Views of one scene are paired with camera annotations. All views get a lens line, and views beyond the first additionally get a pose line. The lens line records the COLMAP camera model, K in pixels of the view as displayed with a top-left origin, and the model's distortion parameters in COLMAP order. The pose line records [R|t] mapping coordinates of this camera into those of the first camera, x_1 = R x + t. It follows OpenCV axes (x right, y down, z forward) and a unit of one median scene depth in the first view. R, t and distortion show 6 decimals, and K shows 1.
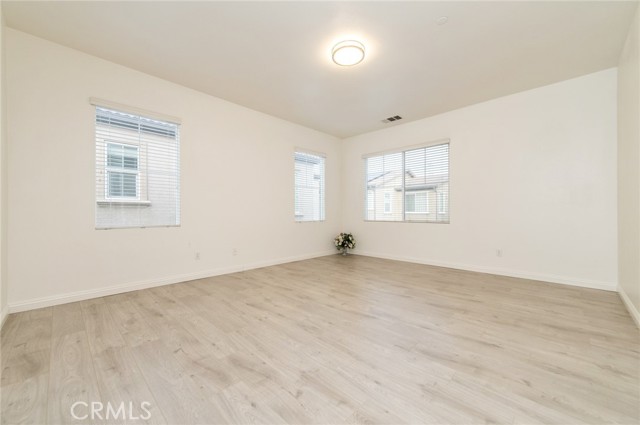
lens RADIAL K [[249.9, 0, 320.0], [0, 249.9, 212.5], [0, 0, 1]] dist [0.018483, -0.005383]
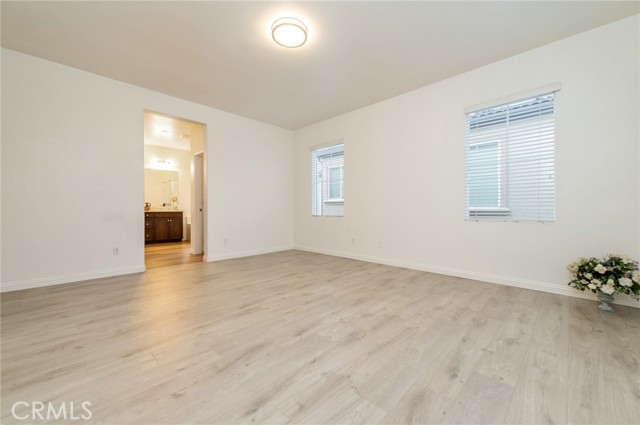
lens RADIAL K [[249.9, 0, 320.0], [0, 249.9, 212.5], [0, 0, 1]] dist [0.018483, -0.005383]
pose [[0.006178, 0.011583, -0.999914, 1.027375], [0.004968, 0.999920, 0.011614, 0.016897], [0.999969, -0.005039, 0.006120, 1.089019]]
